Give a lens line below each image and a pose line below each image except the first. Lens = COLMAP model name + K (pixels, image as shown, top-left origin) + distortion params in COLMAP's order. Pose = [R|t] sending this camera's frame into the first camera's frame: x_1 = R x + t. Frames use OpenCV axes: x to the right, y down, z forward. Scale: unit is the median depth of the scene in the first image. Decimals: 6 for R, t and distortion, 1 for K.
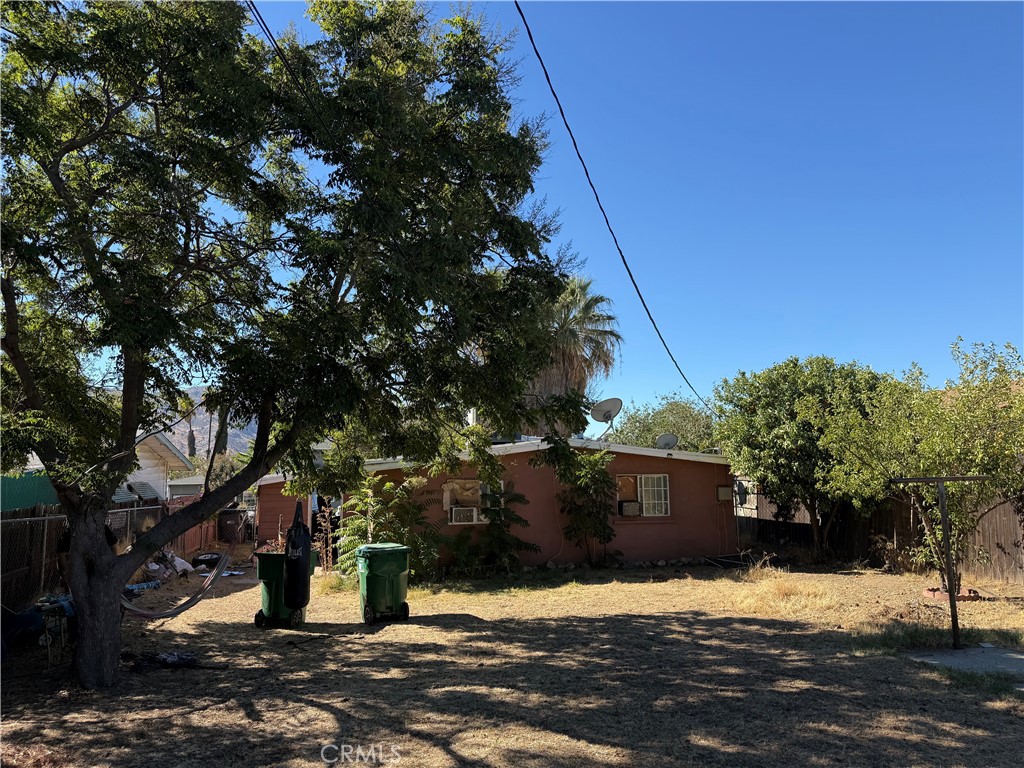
lens RADIAL K [[726.0, 0, 503.3], [0, 726.0, 381.4], [0, 0, 1]] dist [0.063441, -0.064402]
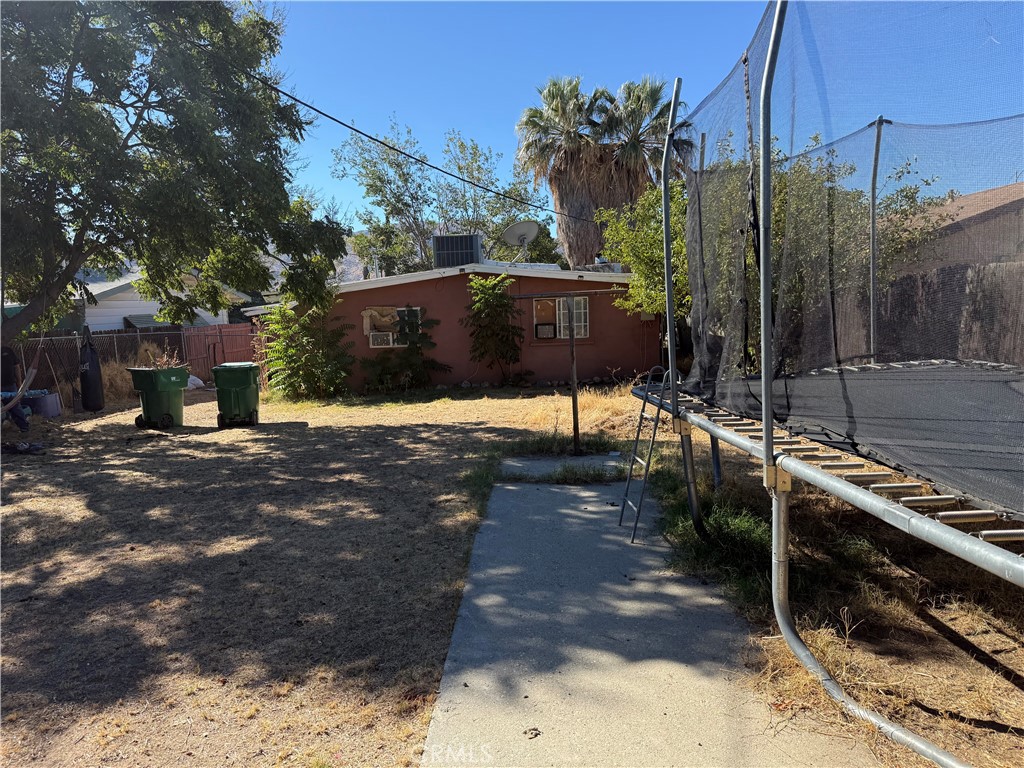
lens RADIAL K [[726.0, 0, 506.8], [0, 726.0, 382.7], [0, 0, 1]] dist [0.063441, -0.064402]
pose [[0.967300, 0.005647, -0.253574, 0.562799], [0.054296, 0.971967, 0.228764, 0.013672], [0.247757, -0.235052, 0.939876, 0.018124]]
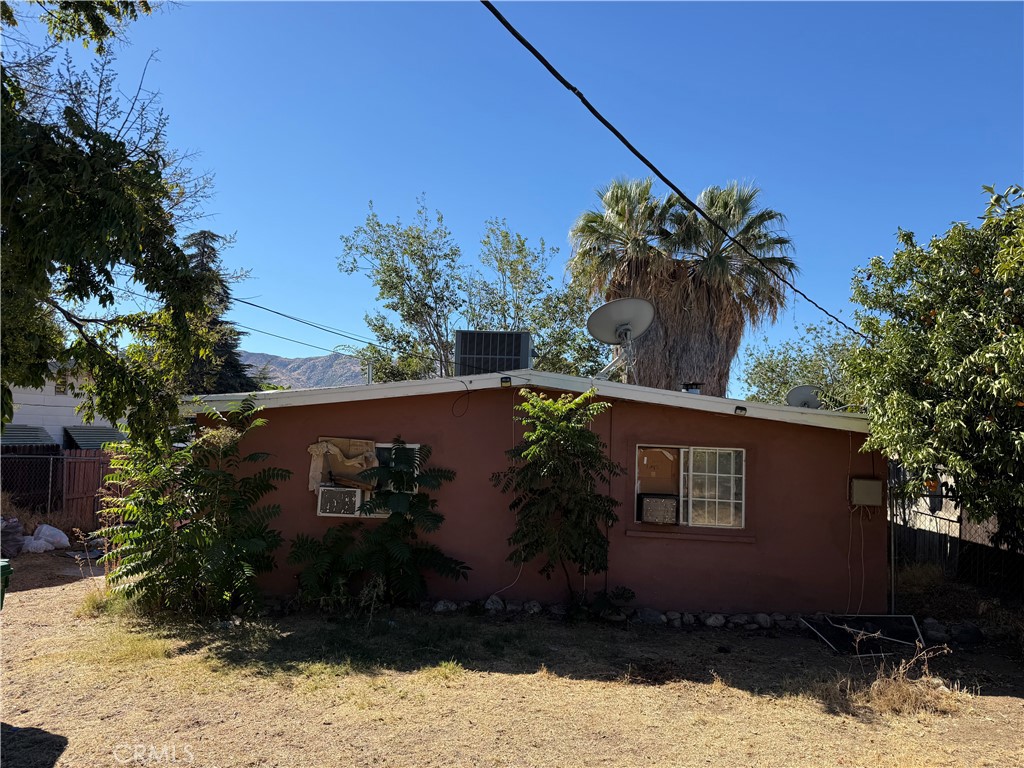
lens RADIAL K [[726.0, 0, 509.3], [0, 726.0, 383.5], [0, 0, 1]] dist [0.063441, -0.064402]
pose [[0.959737, 0.025903, -0.279702, 0.318262], [-0.013755, 0.998878, 0.045308, 0.092865], [0.280562, -0.039636, 0.959017, 0.700515]]
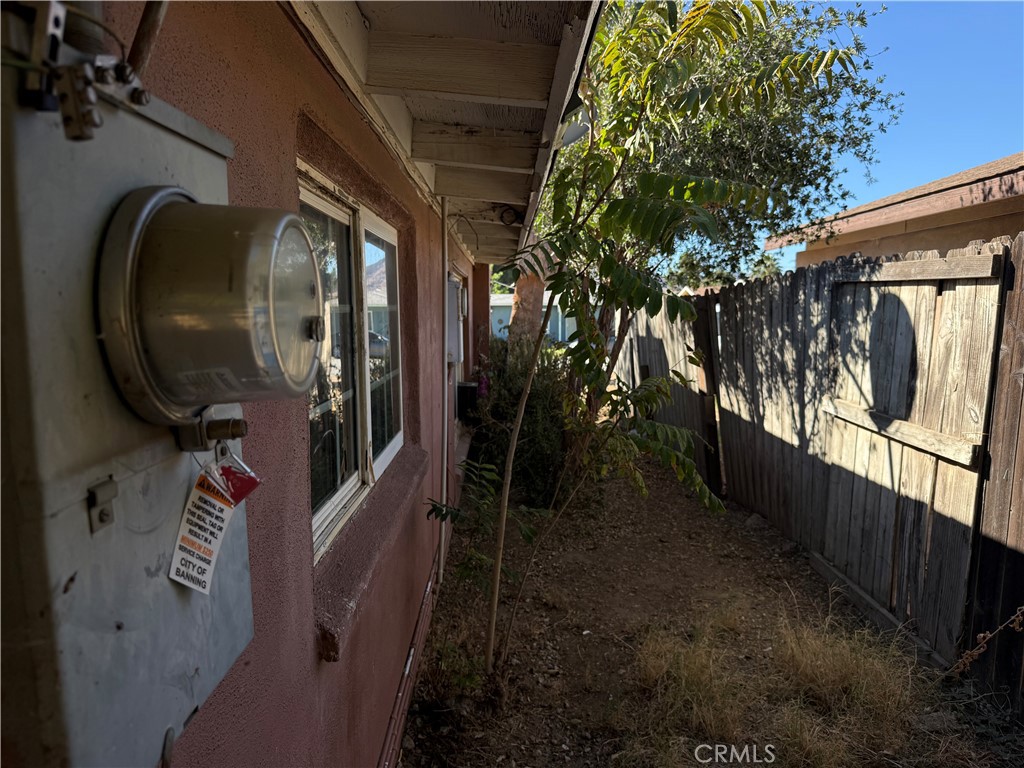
lens RADIAL K [[726.0, 0, 511.8], [0, 726.0, 381.3], [0, 0, 1]] dist [0.063441, -0.064402]
pose [[0.977777, 0.035450, -0.206631, 0.519469], [0.009626, 0.976969, 0.213163, 0.228895], [0.209429, -0.210415, 0.954916, 1.543858]]
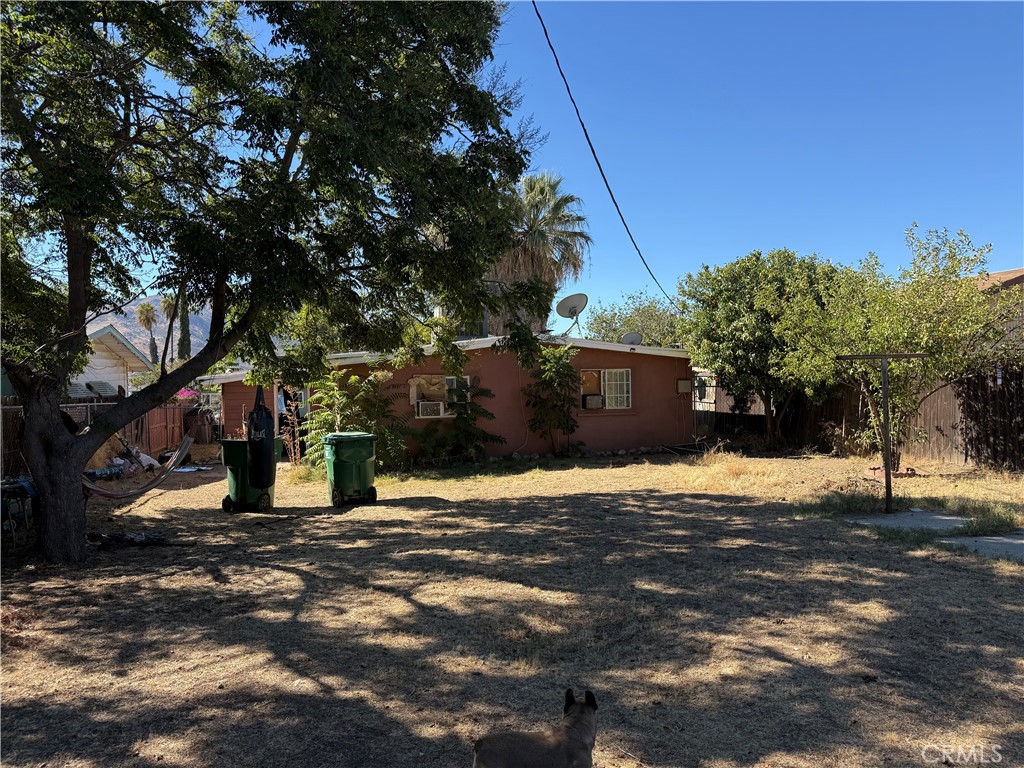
lens RADIAL K [[726.0, 0, 512.3], [0, 726.0, 385.3], [0, 0, 1]] dist [0.063441, -0.064402]
pose [[0.998640, -0.007035, 0.051666, 0.010702], [0.000317, 0.991656, 0.128910, 0.029642], [-0.052142, -0.128718, 0.990309, -0.005448]]
